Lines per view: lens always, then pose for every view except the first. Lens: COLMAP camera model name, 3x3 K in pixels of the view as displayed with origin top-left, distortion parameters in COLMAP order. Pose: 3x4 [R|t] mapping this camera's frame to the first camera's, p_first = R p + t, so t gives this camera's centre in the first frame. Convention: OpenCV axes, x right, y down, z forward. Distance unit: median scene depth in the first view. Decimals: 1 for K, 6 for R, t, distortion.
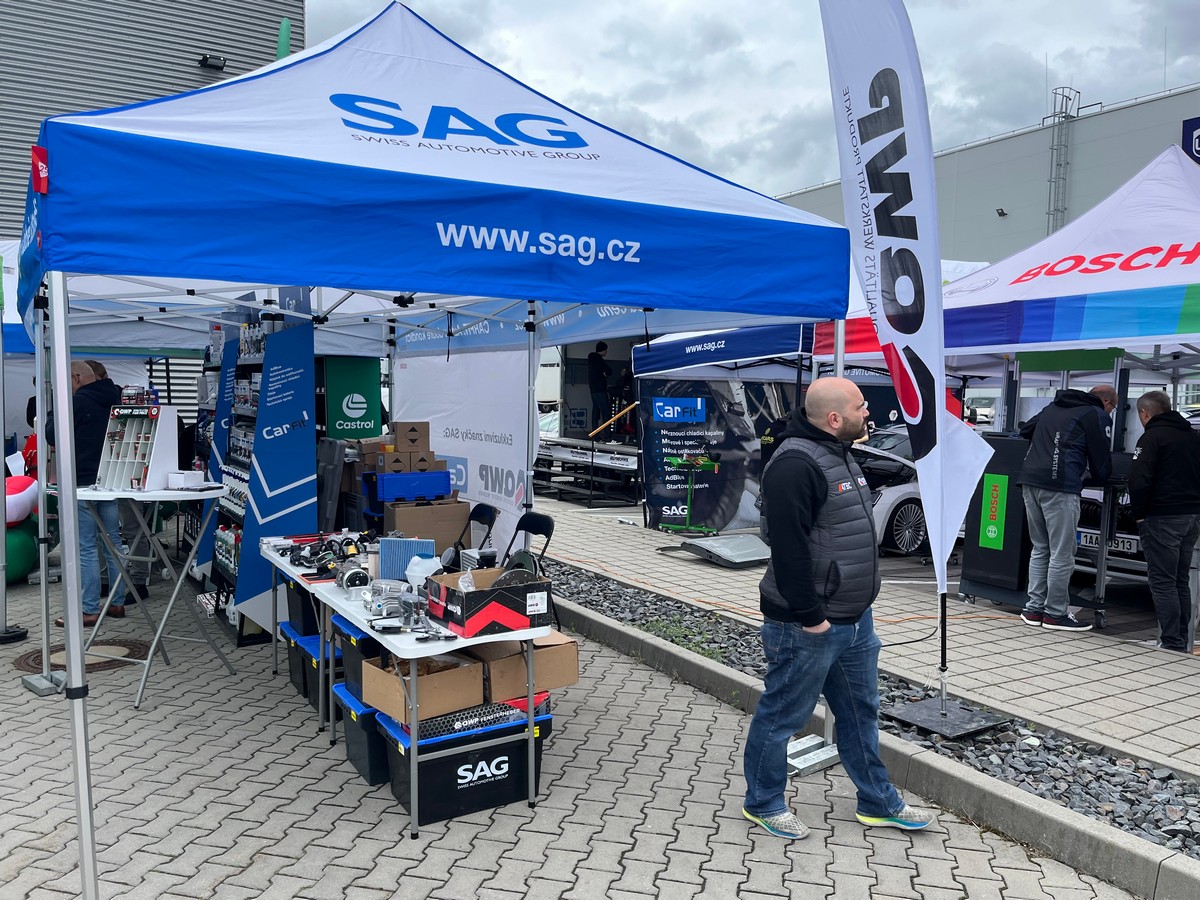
lens RADIAL K [[908.5, 0, 600.7], [0, 908.5, 479.7], [0, 0, 1]] dist [0.146188, -0.197708]
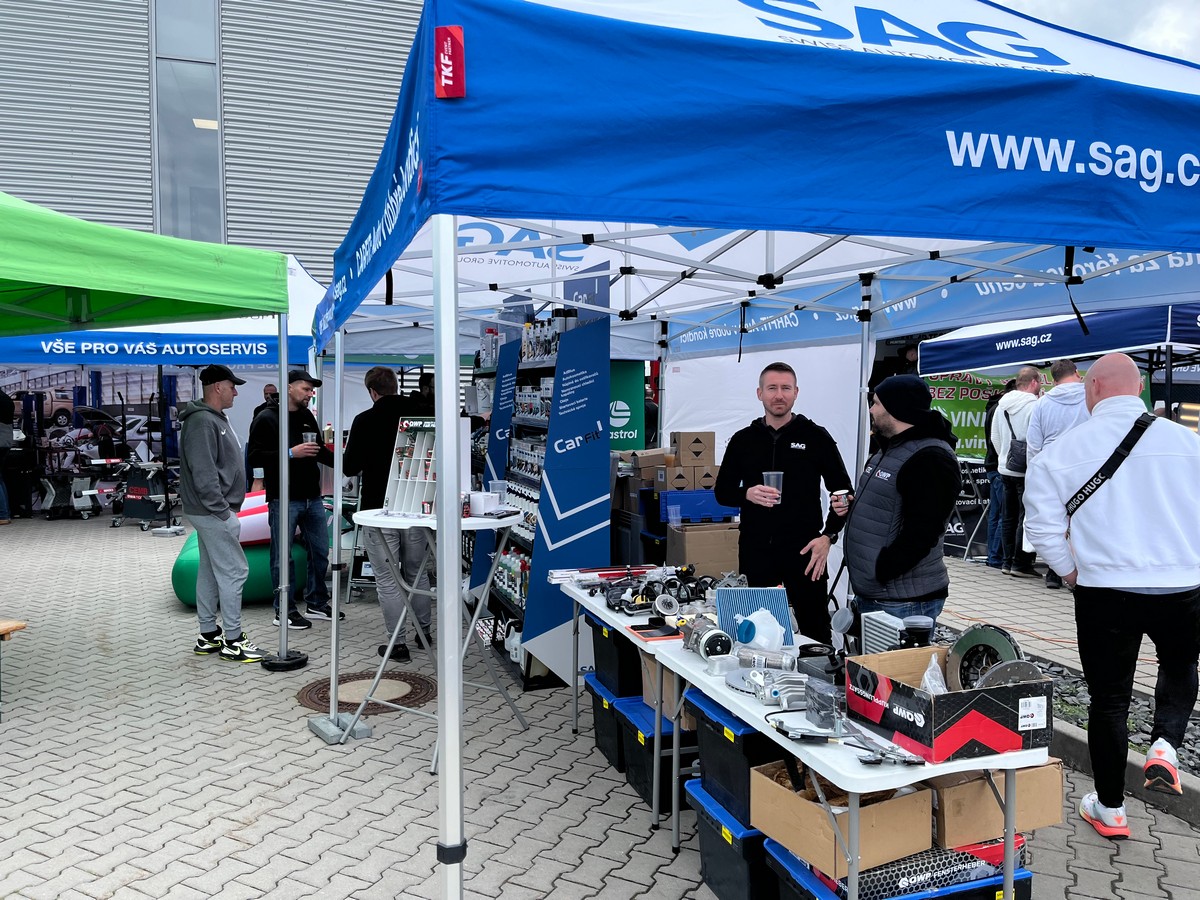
lens RADIAL K [[914.8, 0, 599.0], [0, 914.8, 463.4], [0, 0, 1]] dist [0.031516, -0.009530]
pose [[0.976672, 0.009815, -0.214513, -0.183764], [-0.015268, 0.999601, -0.023778, -0.018895], [0.214194, 0.026499, 0.976432, 0.218689]]
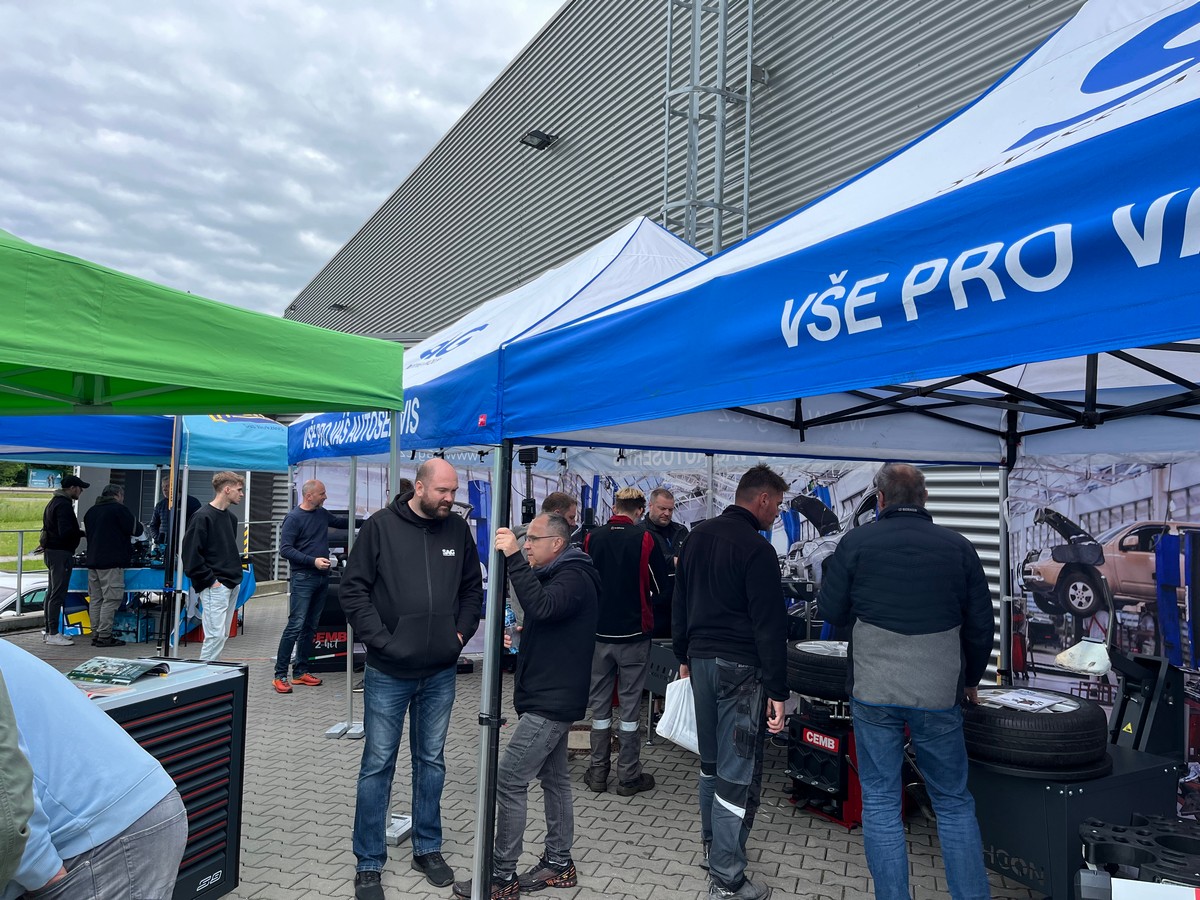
lens RADIAL K [[908.5, 0, 600.7], [0, 908.5, 479.7], [0, 0, 1]] dist [0.146188, -0.197708]
pose [[-0.047904, -0.034333, -0.998262, -0.796584], [-0.116394, 0.992792, -0.028560, -0.115841], [0.992047, 0.114823, -0.051555, 1.069076]]
